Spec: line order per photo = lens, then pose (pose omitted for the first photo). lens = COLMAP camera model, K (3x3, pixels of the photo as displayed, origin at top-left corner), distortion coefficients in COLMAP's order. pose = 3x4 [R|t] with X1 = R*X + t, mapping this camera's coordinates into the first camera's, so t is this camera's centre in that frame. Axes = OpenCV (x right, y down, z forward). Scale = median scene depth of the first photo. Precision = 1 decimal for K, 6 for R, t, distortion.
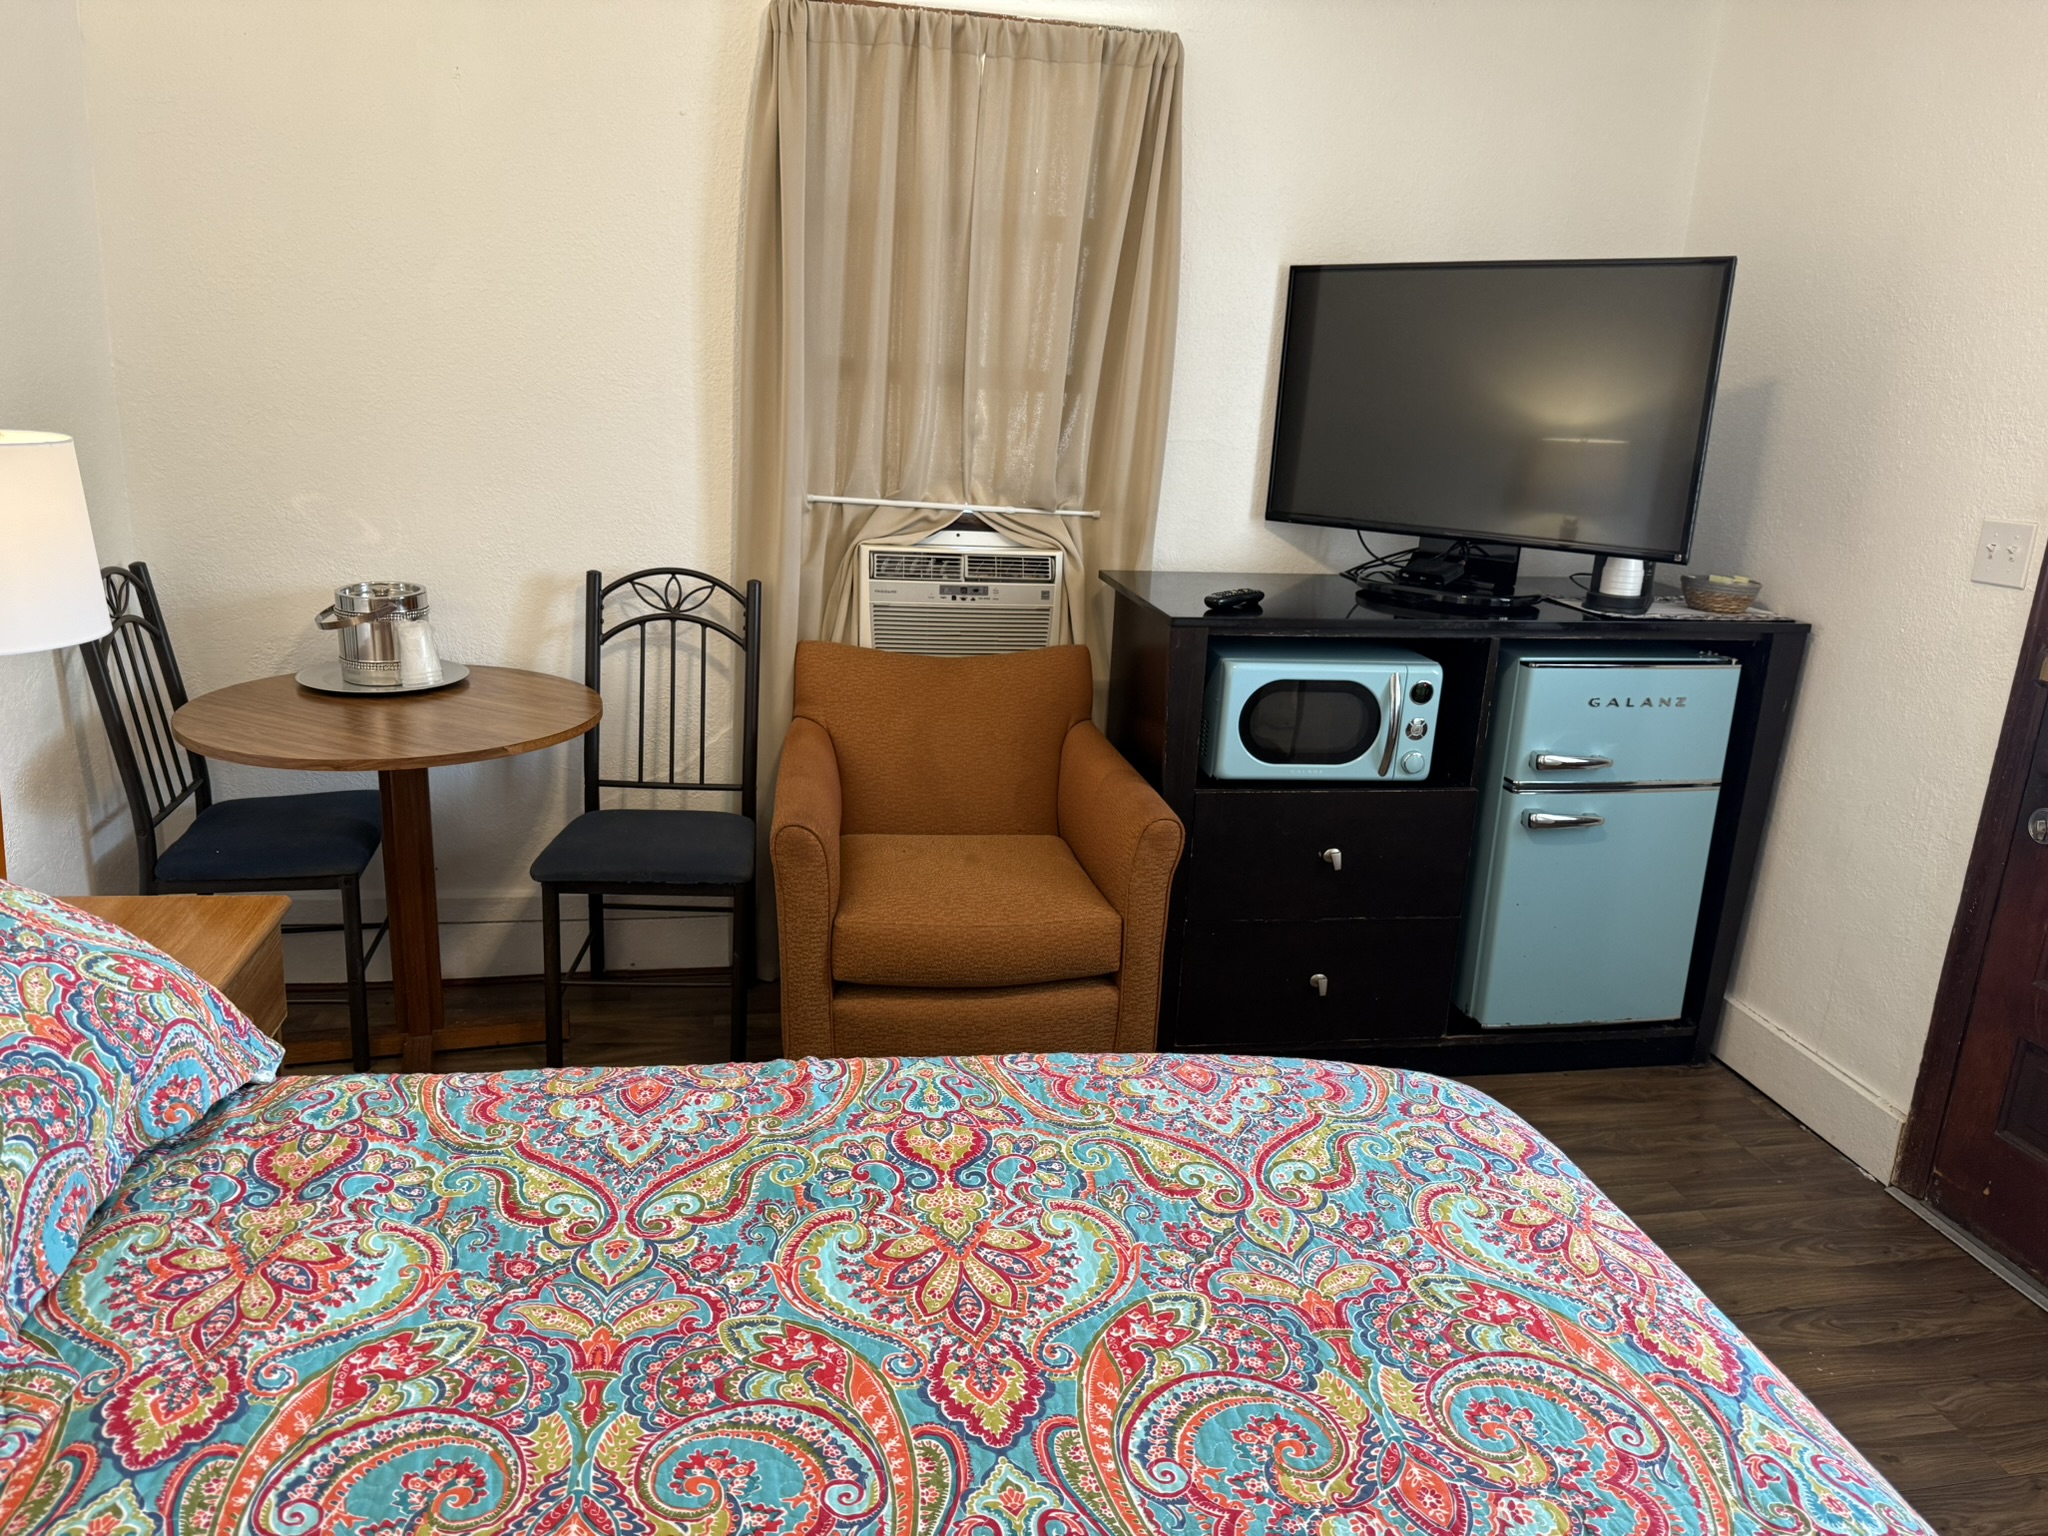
lens RADIAL K [[1434.1, 0, 1024.3], [0, 1434.1, 760.4], [0, 0, 1]] dist [0.050509, -0.067647]
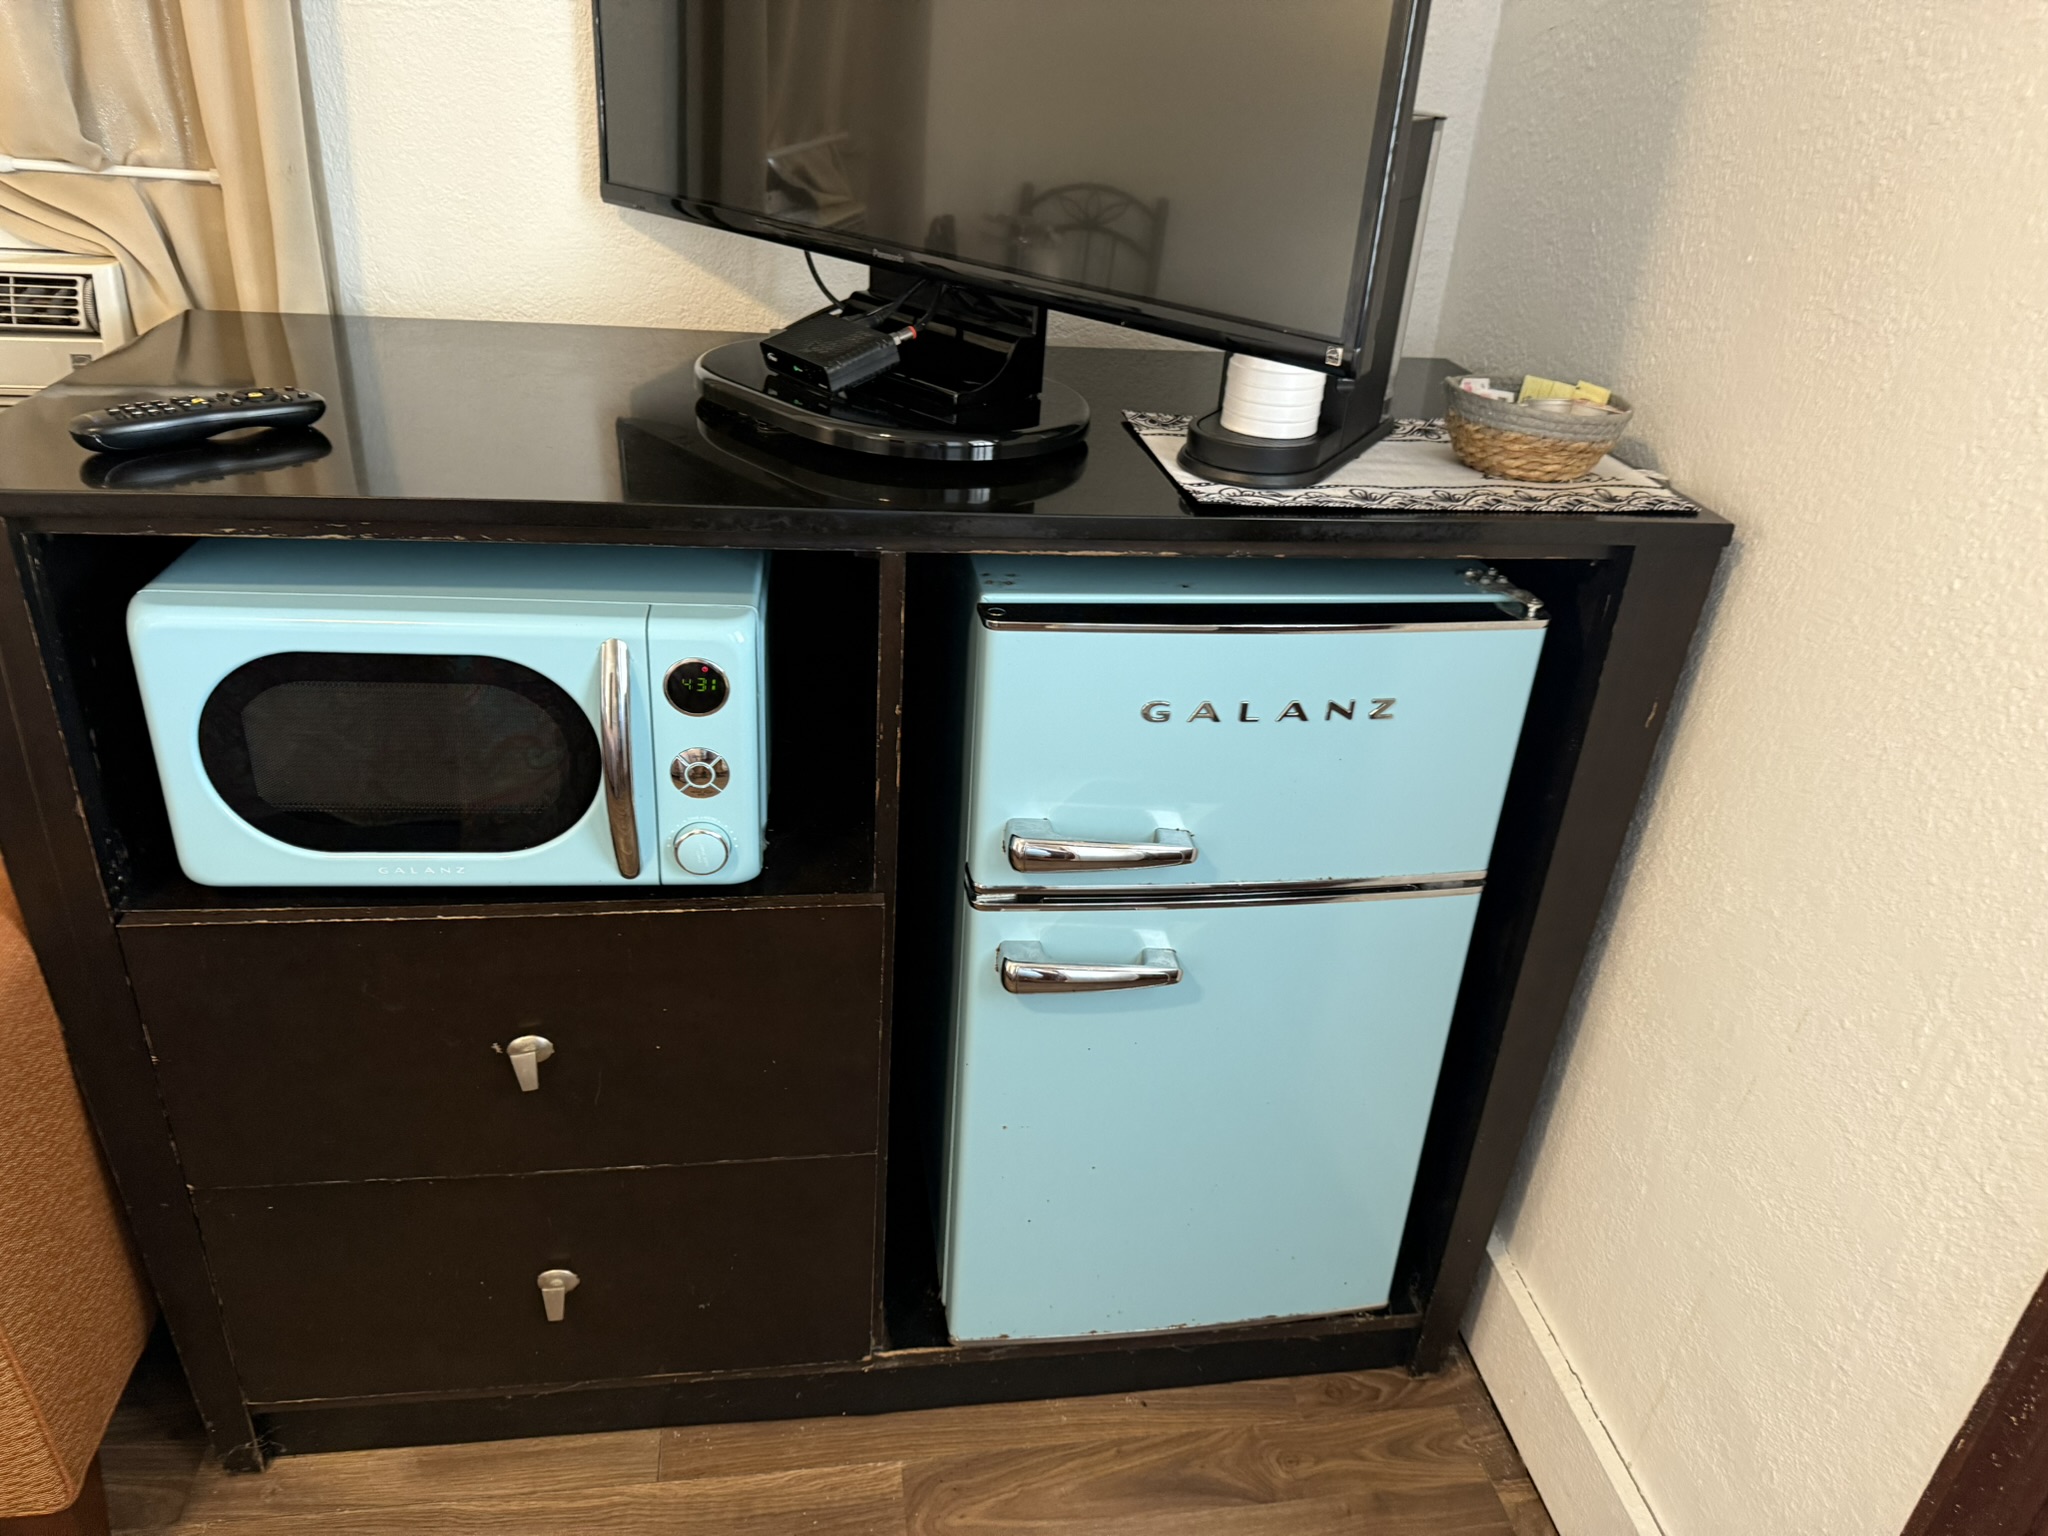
lens RADIAL K [[1434.1, 0, 1026.1], [0, 1434.1, 762.4], [0, 0, 1]] dist [0.050509, -0.067647]
pose [[0.998883, 0.034323, -0.032486, 0.364875], [-0.026878, 0.978004, 0.206847, -0.107009], [0.038871, -0.205742, 0.977834, 0.591847]]
